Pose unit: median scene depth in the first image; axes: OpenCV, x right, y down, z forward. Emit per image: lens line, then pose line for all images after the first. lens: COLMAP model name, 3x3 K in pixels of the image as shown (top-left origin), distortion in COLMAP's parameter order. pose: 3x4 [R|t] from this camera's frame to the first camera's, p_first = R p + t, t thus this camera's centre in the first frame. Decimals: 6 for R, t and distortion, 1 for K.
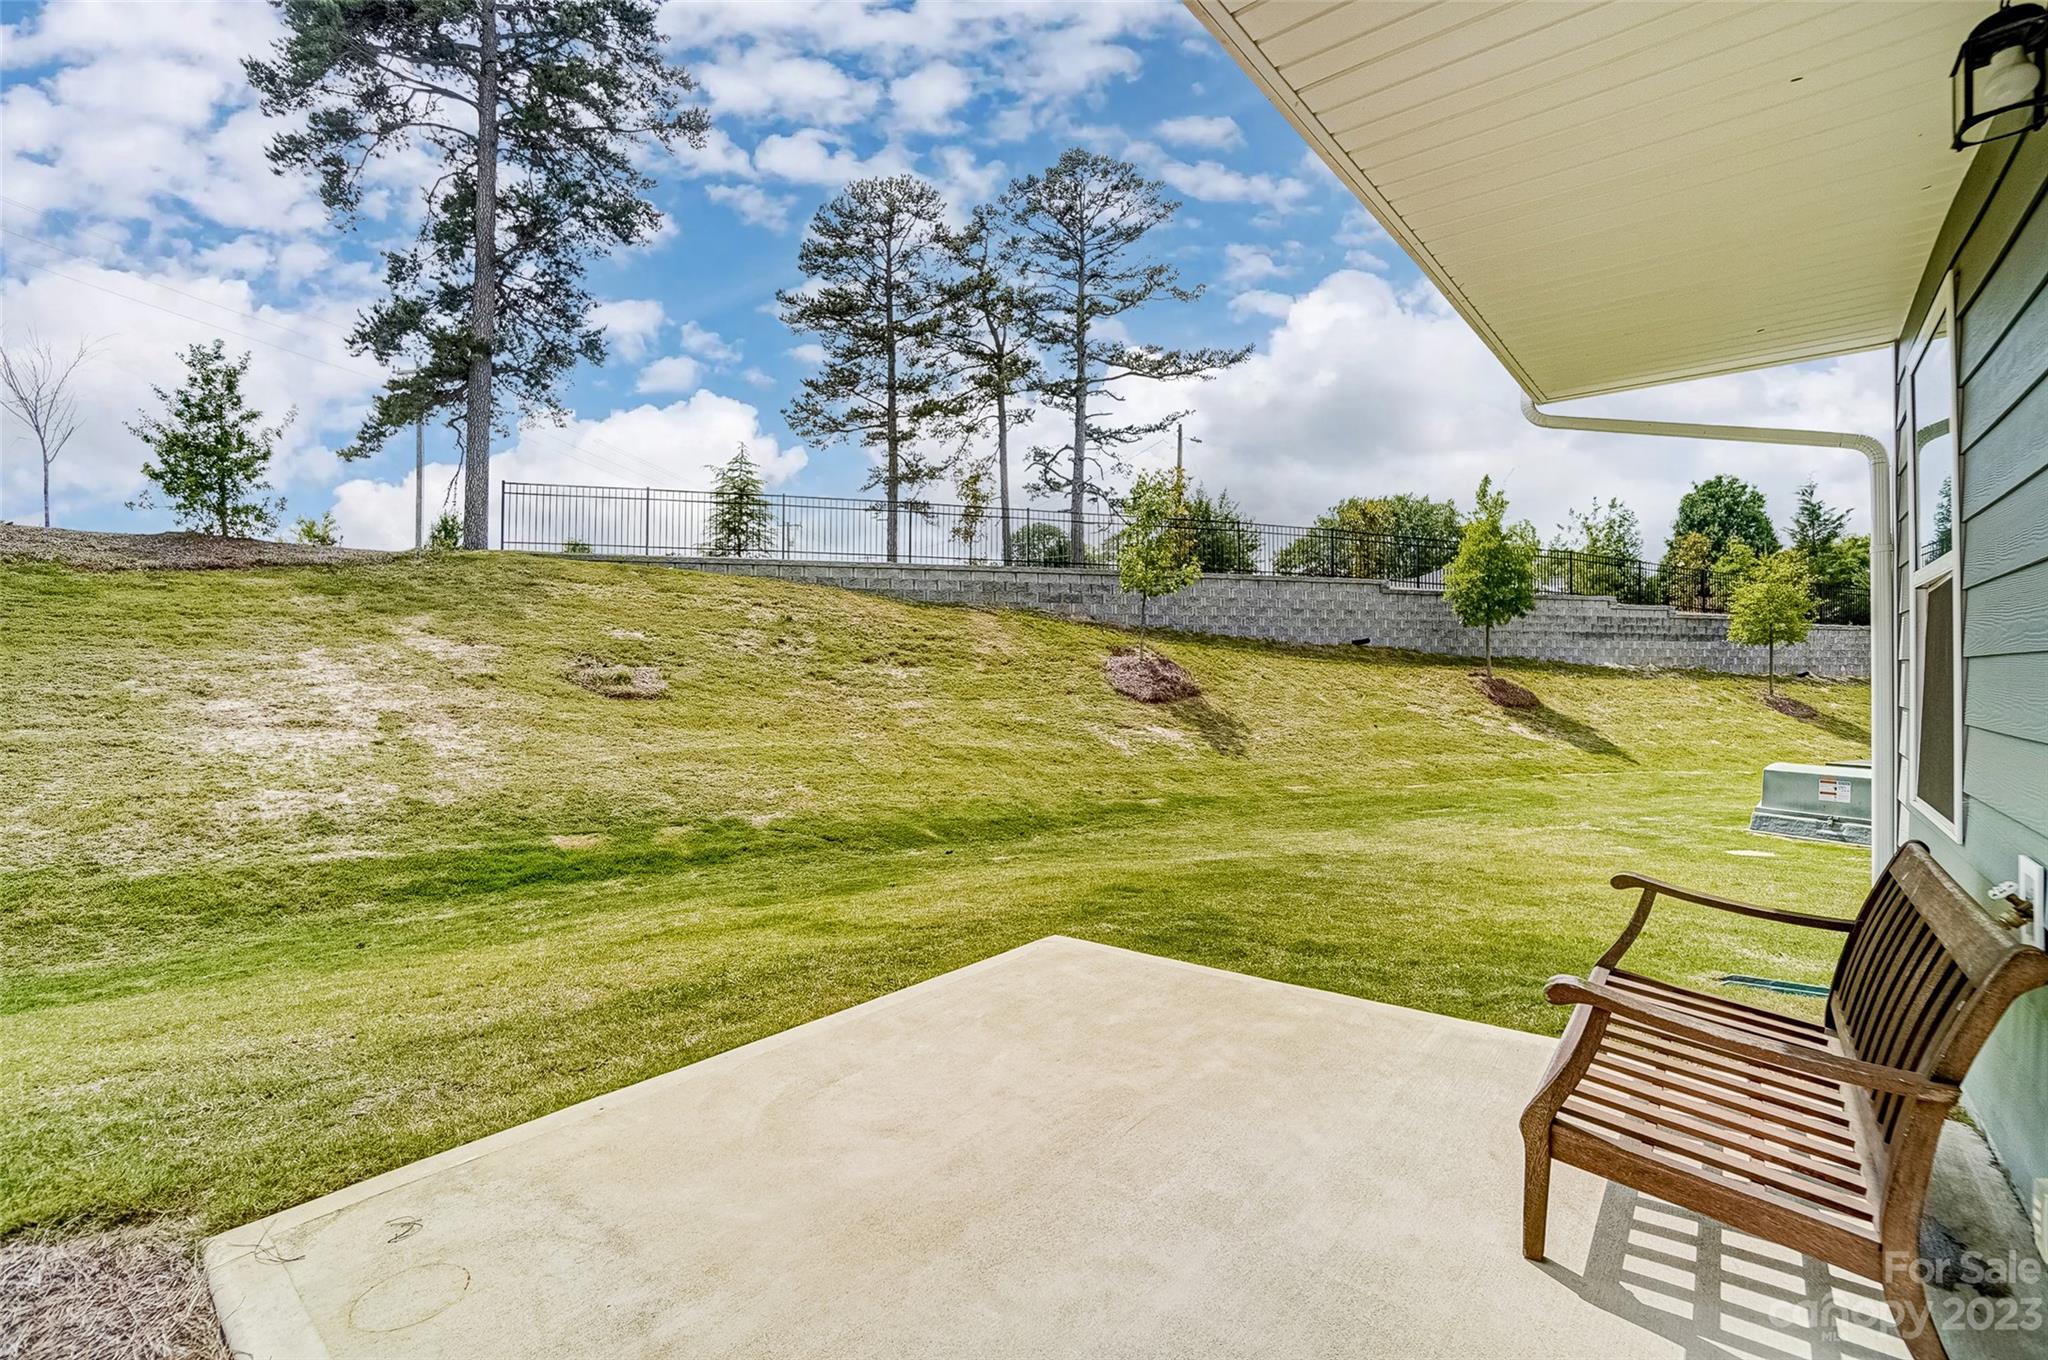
lens RADIAL K [[910.0, 0, 1019.9], [0, 910.0, 669.0], [0, 0, 1]] dist [-0.063128, 0.022794]
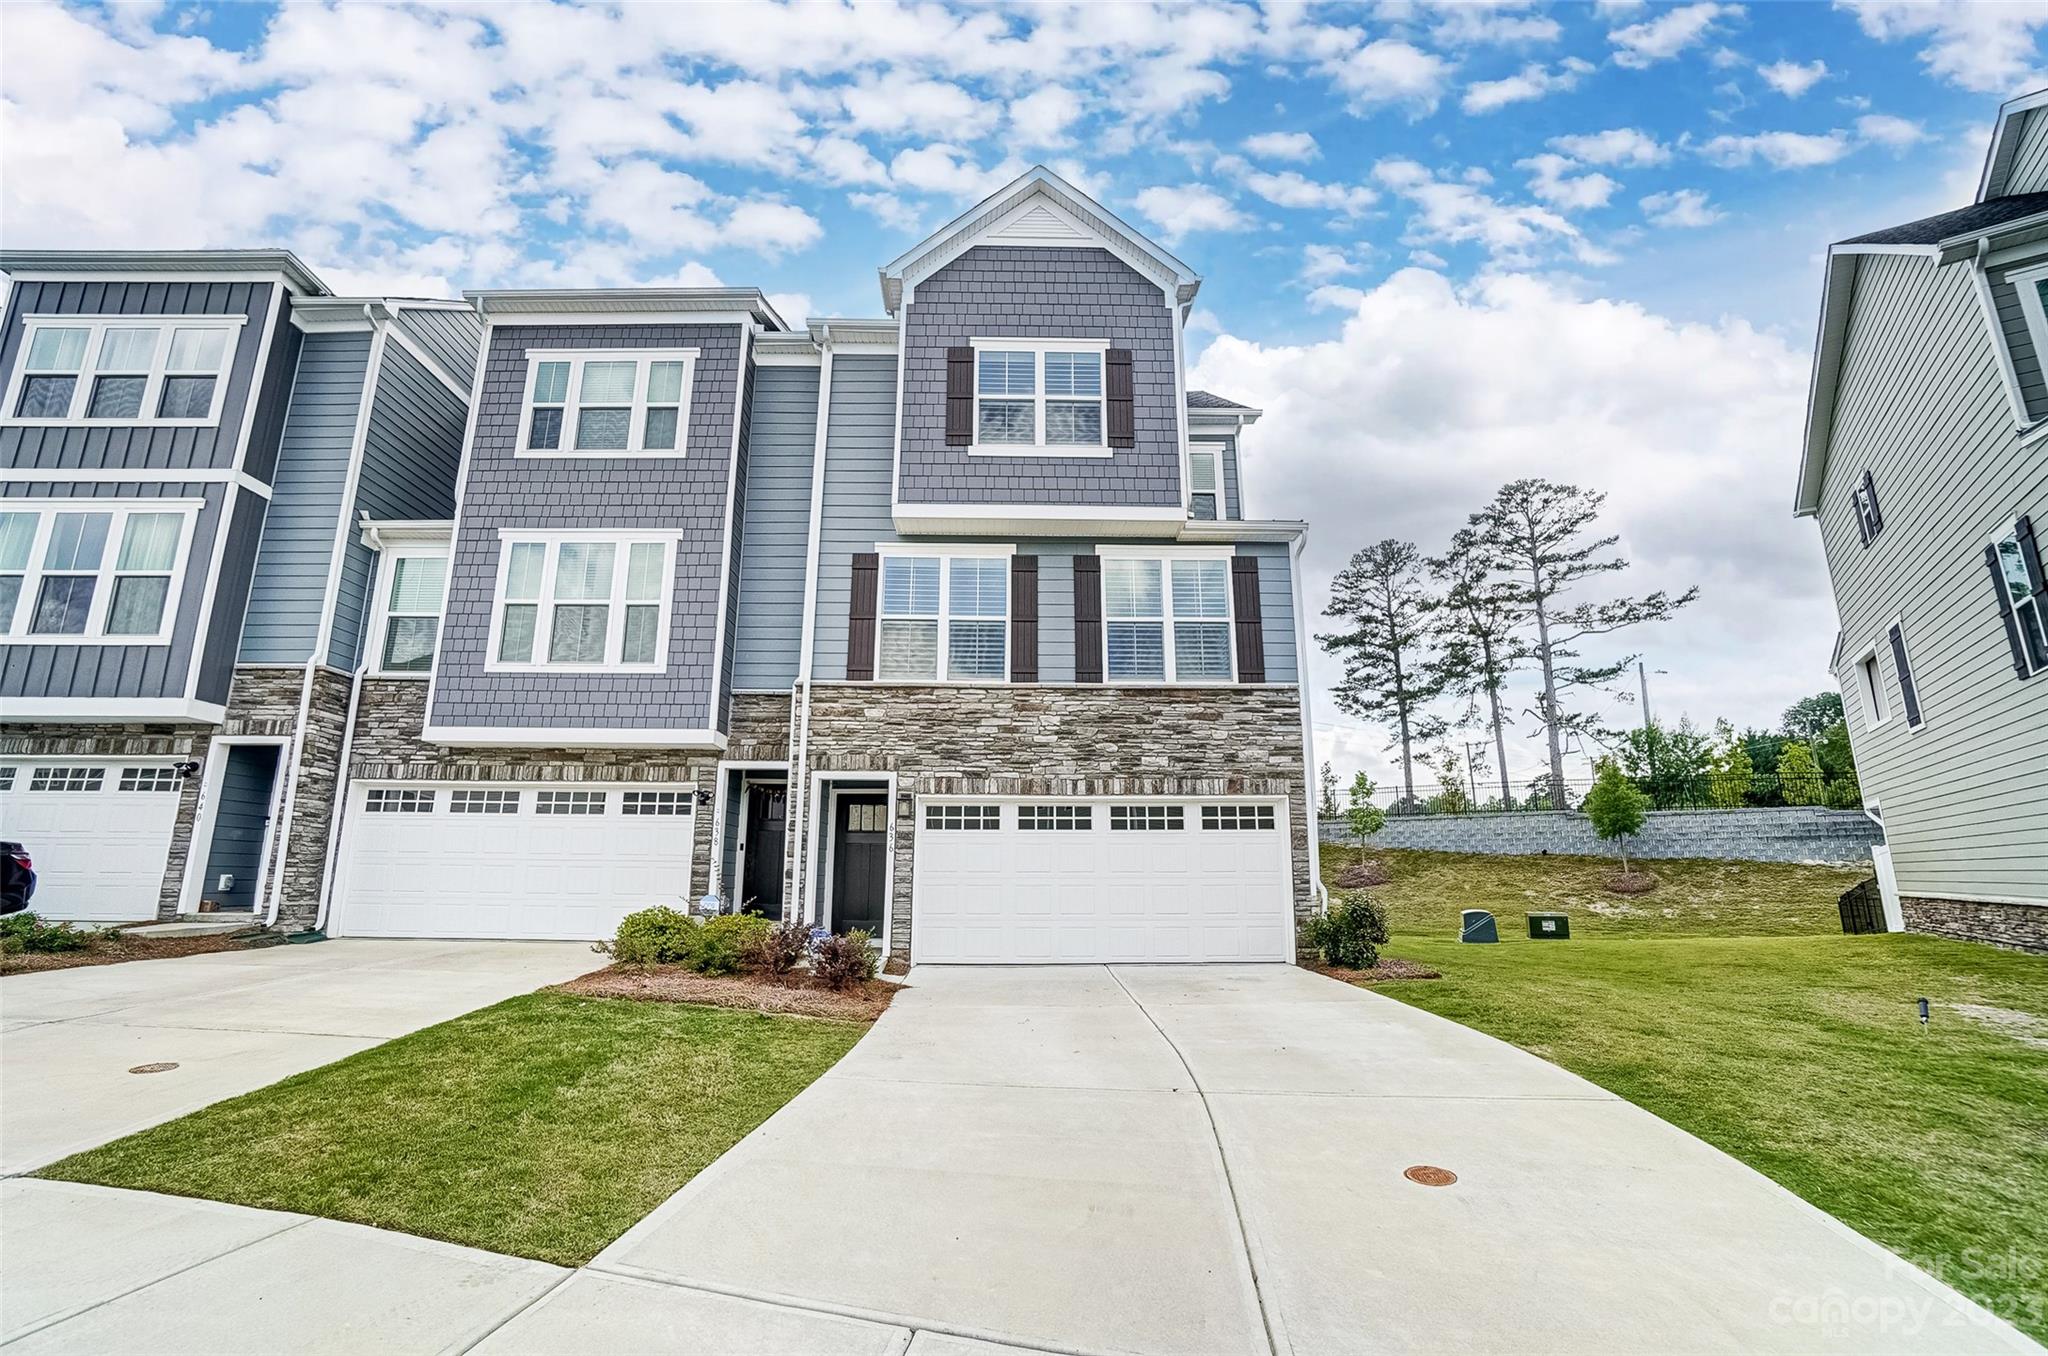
lens RADIAL K [[910.0, 0, 1019.9], [0, 910.0, 667.0], [0, 0, 1]] dist [-0.063128, 0.022794]
pose [[0.647435, -0.174624, -0.741845, 1.033176], [0.000576, 0.973508, -0.228653, 0.010951], [0.762120, 0.147611, 0.630384, -0.745268]]
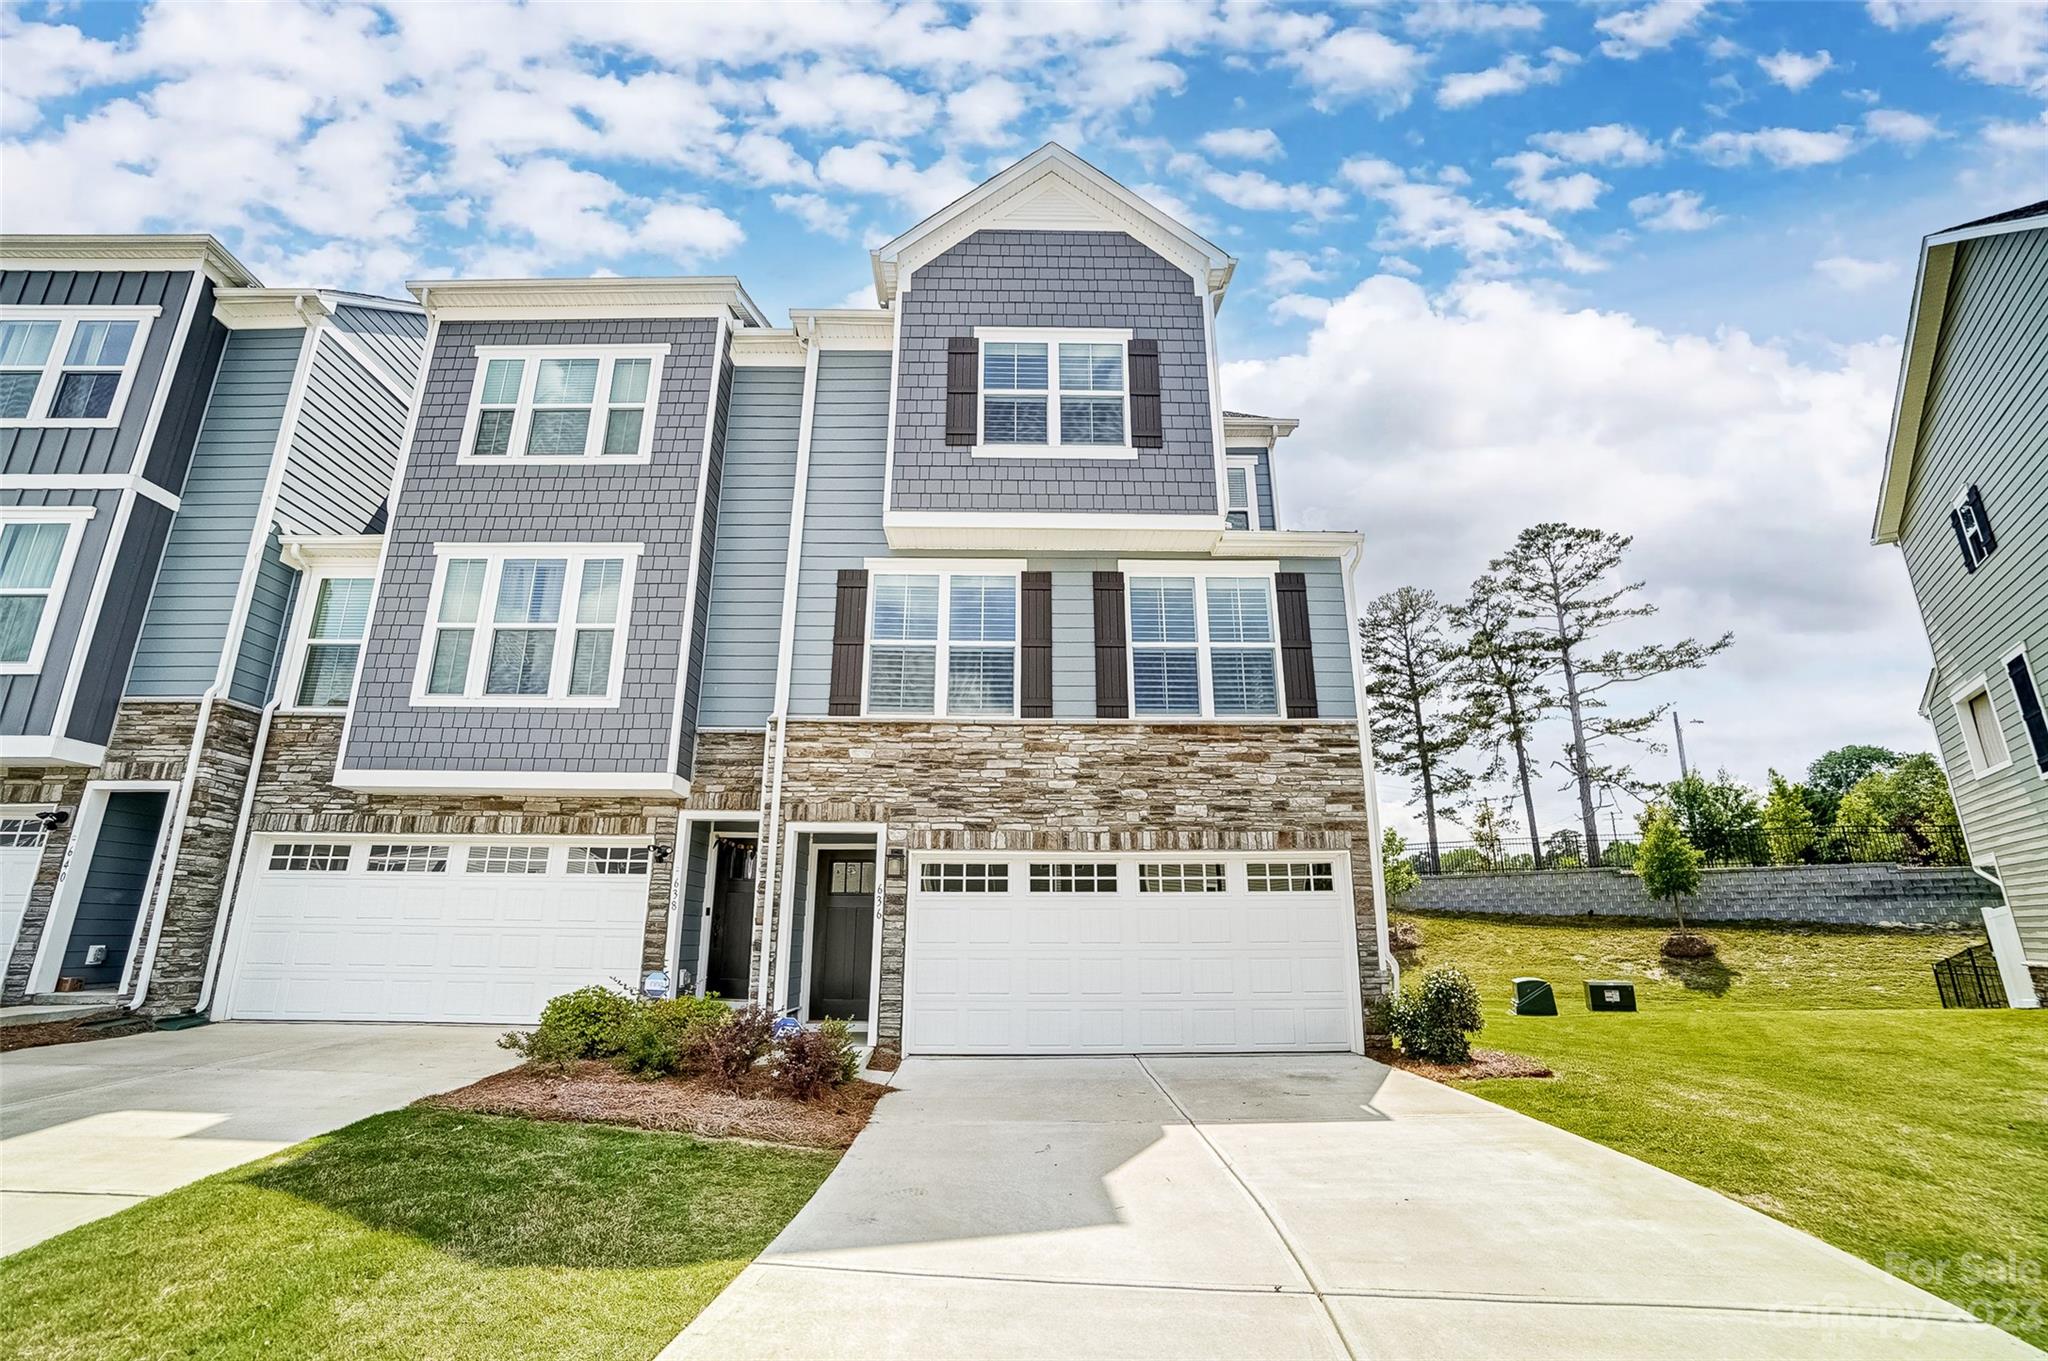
lens RADIAL K [[916.0, 0, 1022.0], [0, 916.0, 673.5], [0, 0, 1]] dist [-0.059628, 0.023111]
pose [[0.645133, -0.215637, -0.733010, 0.967974], [0.001080, 0.959606, -0.281346, 0.004893], [0.764070, 0.180714, 0.619306, -0.694997]]
